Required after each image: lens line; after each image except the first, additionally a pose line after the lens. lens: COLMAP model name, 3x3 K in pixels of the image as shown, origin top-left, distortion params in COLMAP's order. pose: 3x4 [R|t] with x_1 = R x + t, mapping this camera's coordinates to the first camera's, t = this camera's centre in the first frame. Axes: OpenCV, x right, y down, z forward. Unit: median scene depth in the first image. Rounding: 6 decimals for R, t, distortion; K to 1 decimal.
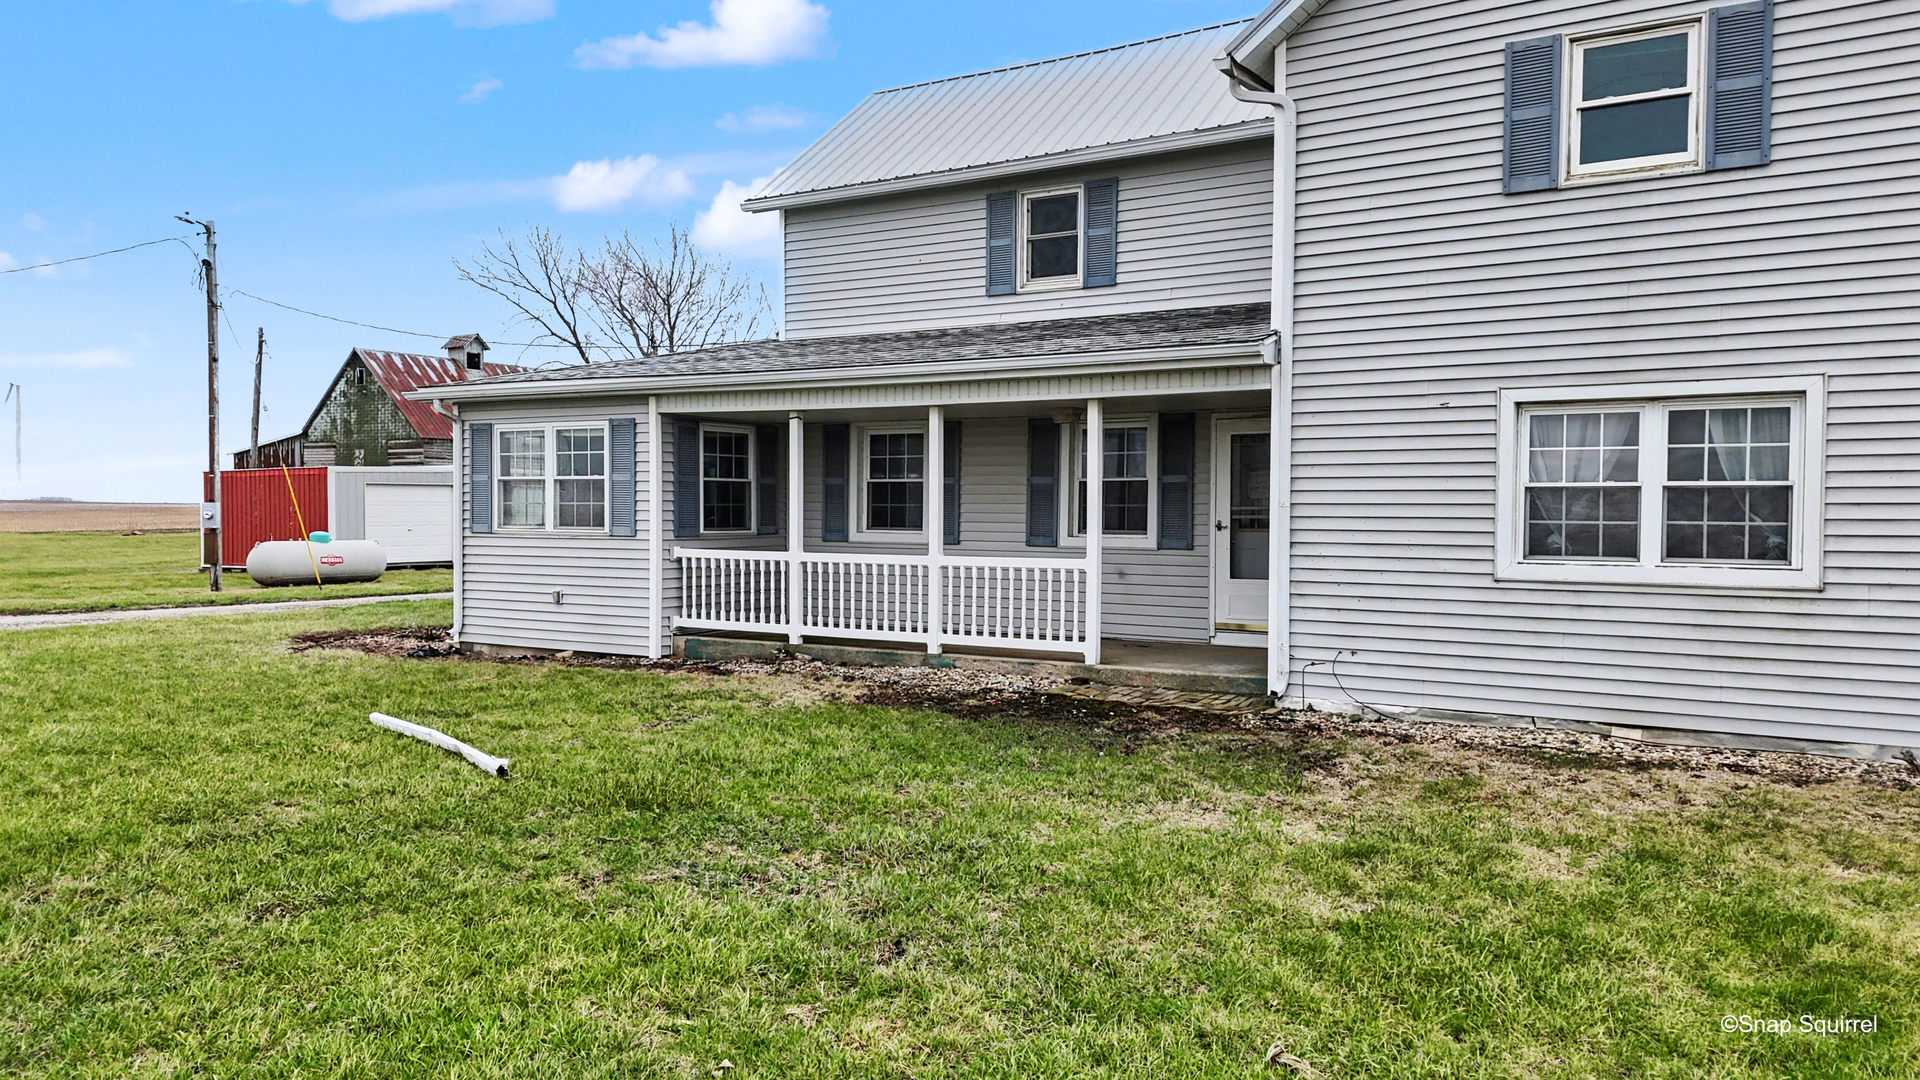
lens RADIAL K [[1413.2, 0, 953.8], [0, 1413.2, 541.4], [0, 0, 1]] dist [0.066722, -0.006370]
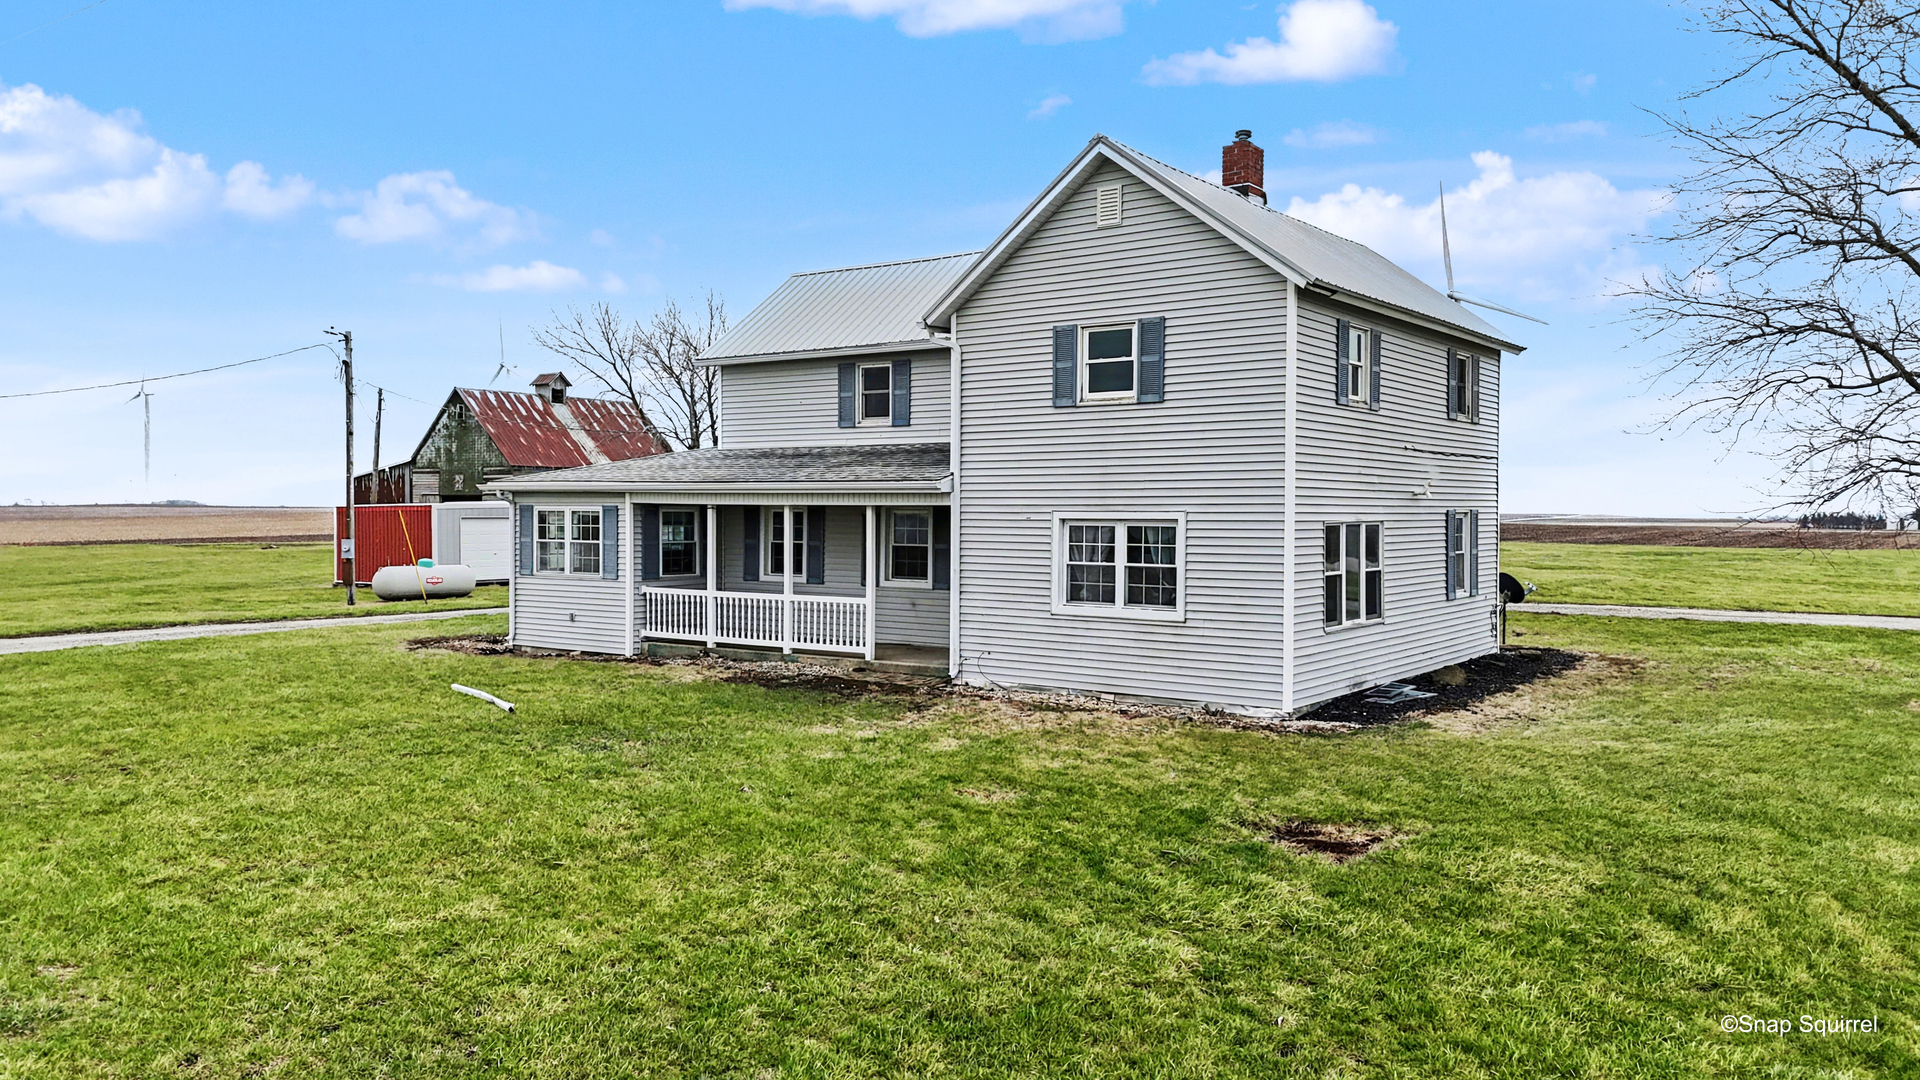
lens RADIAL K [[1413.2, 0, 966.8], [0, 1413.2, 540.1], [0, 0, 1]] dist [0.066722, -0.006370]
pose [[0.998501, 0.000843, -0.054727, 0.268248], [-0.000960, 0.999997, -0.002119, -0.047133], [0.054726, 0.002168, 0.998499, -0.604066]]
